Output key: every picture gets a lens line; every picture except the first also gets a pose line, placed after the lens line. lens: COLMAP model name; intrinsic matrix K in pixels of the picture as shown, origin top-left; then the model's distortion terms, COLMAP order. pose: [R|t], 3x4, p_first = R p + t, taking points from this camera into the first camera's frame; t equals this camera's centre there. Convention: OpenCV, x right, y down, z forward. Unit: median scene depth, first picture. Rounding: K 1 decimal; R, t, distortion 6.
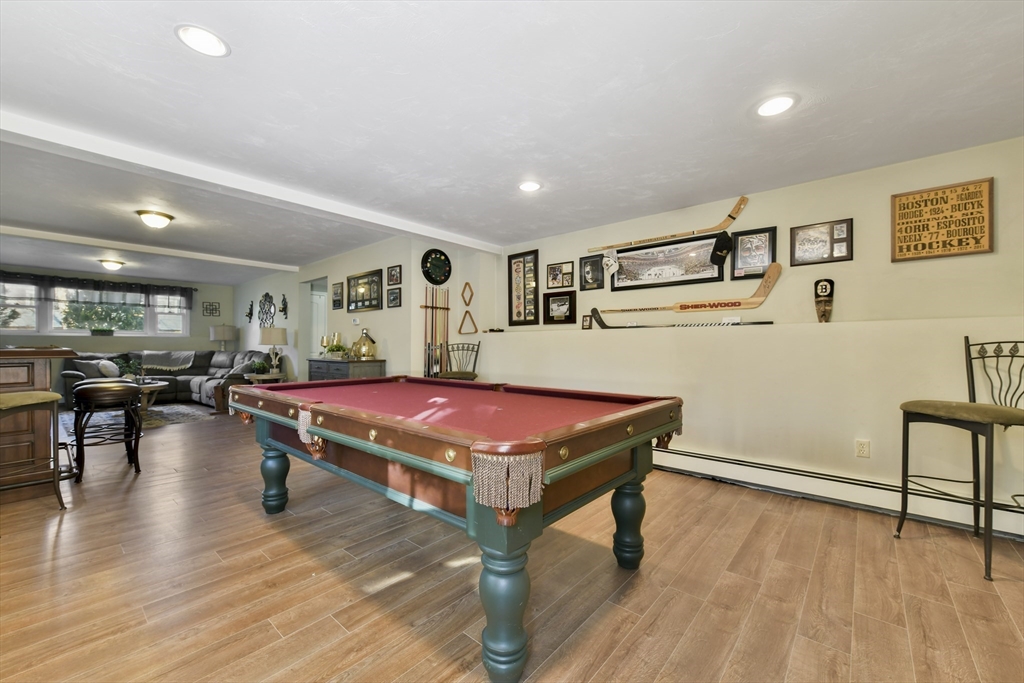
lens RADIAL K [[408.0, 0, 517.5], [0, 408.0, 345.4], [0, 0, 1]] dist [-0.001325, 0.000352]
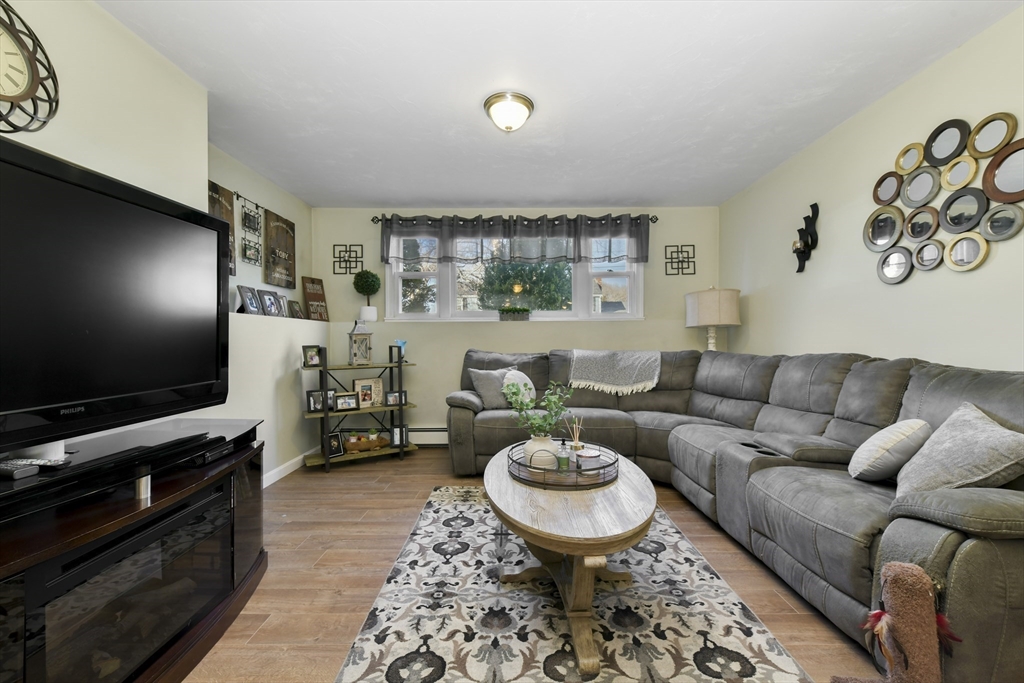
lens RADIAL K [[408.0, 0, 517.5], [0, 408.0, 345.4], [0, 0, 1]] dist [-0.001325, 0.000352]
pose [[0.672094, 0.011320, -0.740379, -0.584028], [0.000940, 0.999869, 0.016142, 0.000396], [0.740465, -0.011545, 0.671996, 0.606507]]
